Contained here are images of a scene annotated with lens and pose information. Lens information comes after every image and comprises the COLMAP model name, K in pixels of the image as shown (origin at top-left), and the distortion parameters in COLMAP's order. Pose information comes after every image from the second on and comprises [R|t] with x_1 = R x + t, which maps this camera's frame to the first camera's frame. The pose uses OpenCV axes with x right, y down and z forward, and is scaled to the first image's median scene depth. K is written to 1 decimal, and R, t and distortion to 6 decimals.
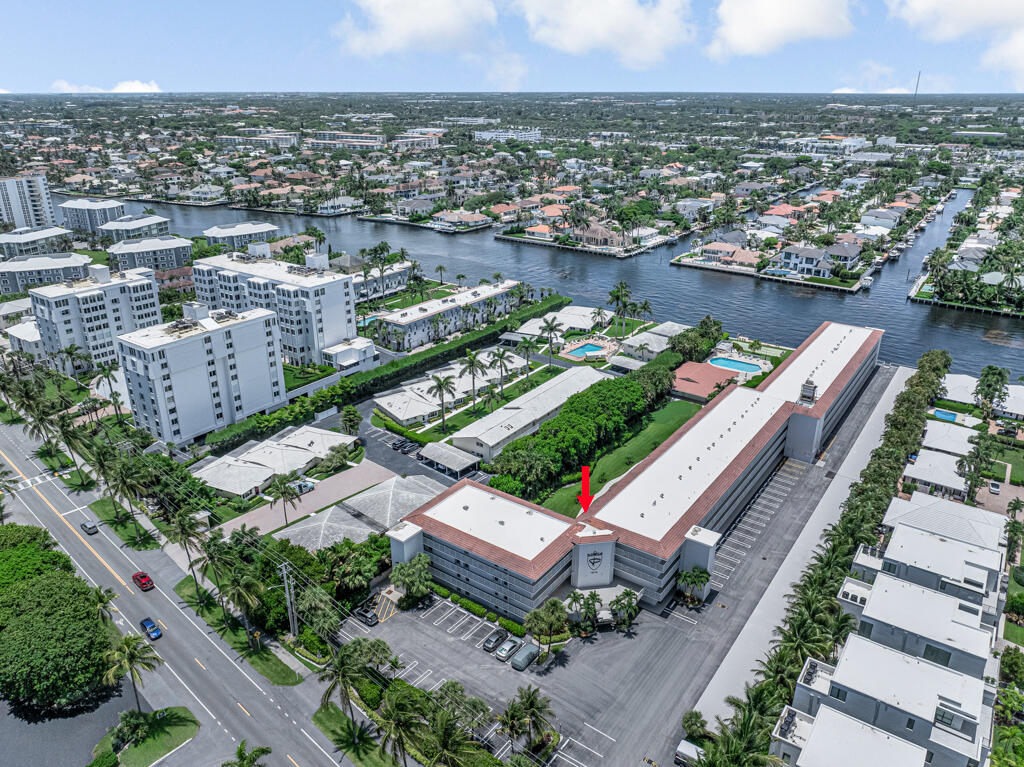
lens RADIAL K [[720.2, 0, 508.0], [0, 720.2, 378.6], [0, 0, 1]] dist [-0.029357, -0.004254]
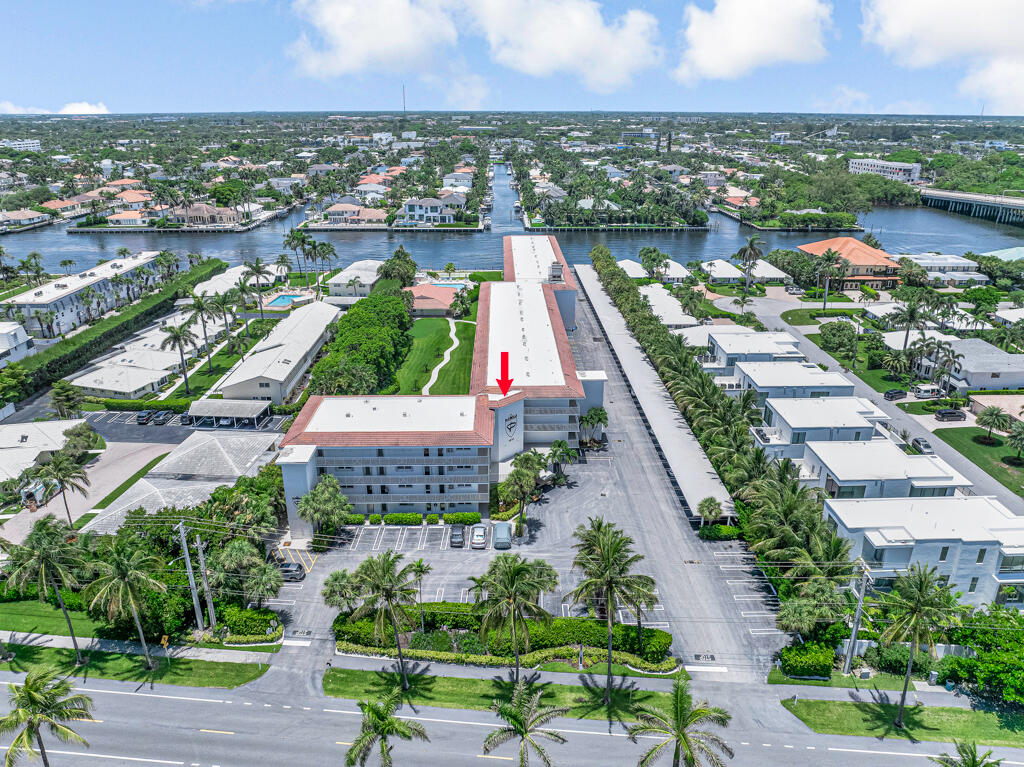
lens RADIAL K [[720.2, 0, 508.0], [0, 720.2, 378.6], [0, 0, 1]] dist [-0.029357, -0.004254]
pose [[0.802664, -0.209815, 0.558308, -0.219662], [0.221801, 0.973952, 0.047138, 0.086784], [-0.553655, 0.085997, 0.828294, 0.136772]]
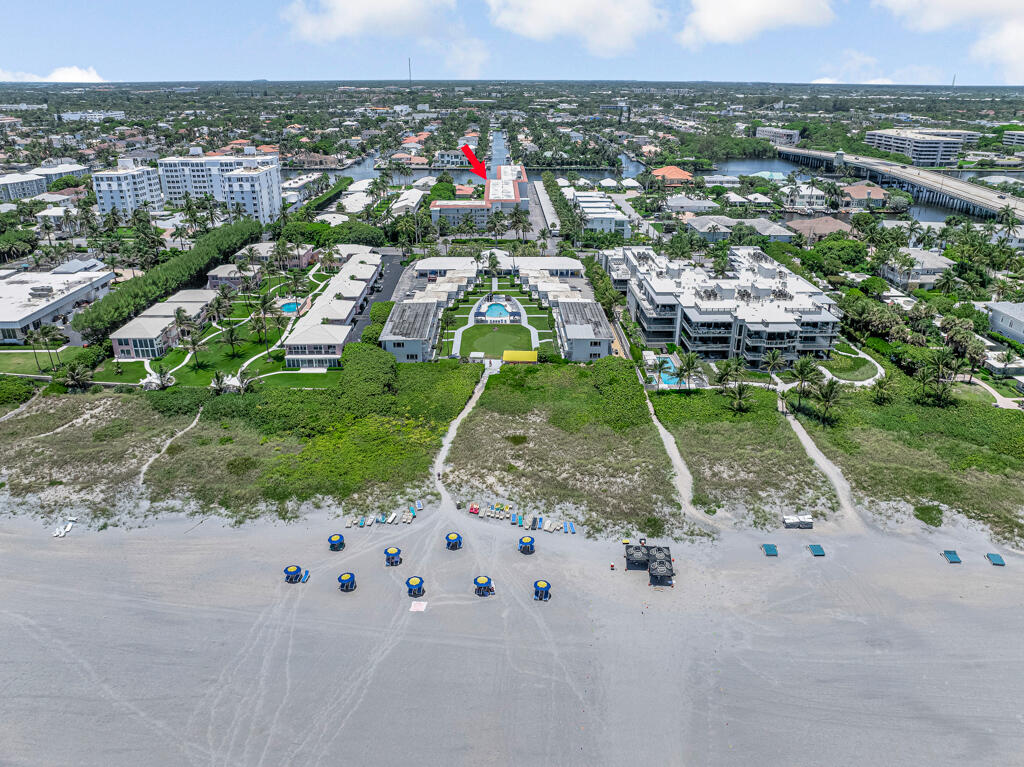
lens RADIAL K [[709.5, 0, 500.8], [0, 709.5, 434.0], [0, 0, 1]] dist [-0.006642, -0.000565]
pose [[0.808637, -0.264043, 0.525726, -0.952373], [0.217484, 0.964486, 0.149889, 0.415694], [-0.546633, -0.006868, 0.837344, -0.845973]]
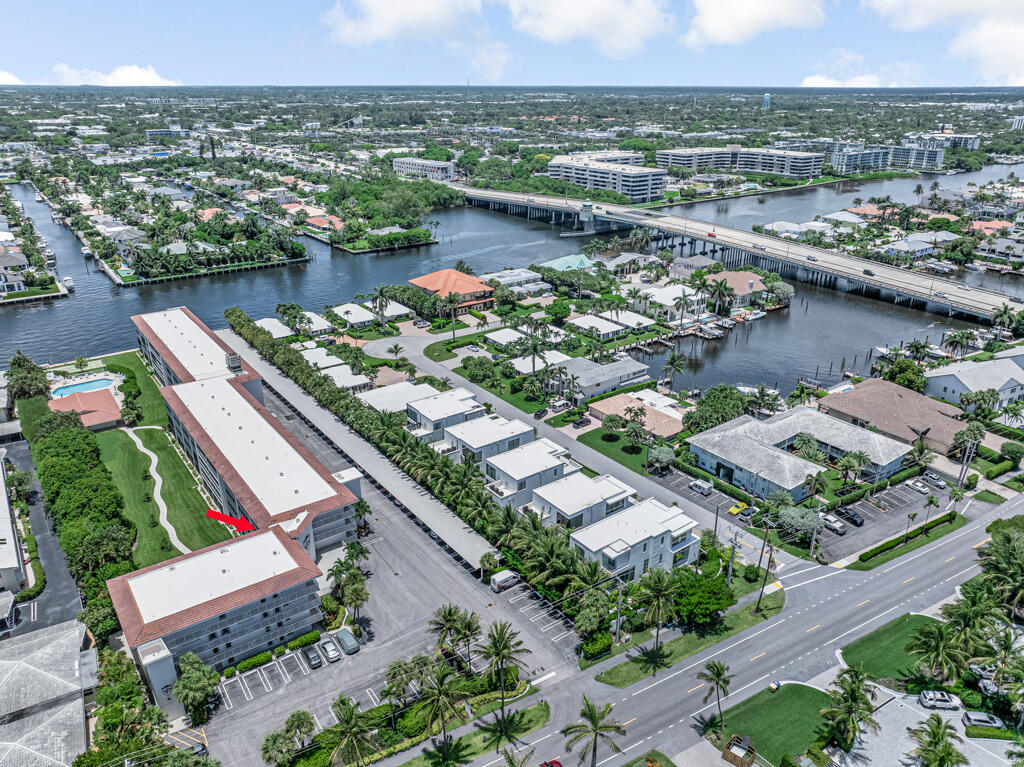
lens RADIAL K [[709.5, 0, 500.8], [0, 709.5, 434.0], [0, 0, 1]] dist [-0.006642, -0.000565]
pose [[0.316187, -0.427242, 0.847048, -0.345365], [0.358391, 0.880485, 0.310327, -0.062924], [-0.878397, 0.205453, 0.431517, 0.155124]]
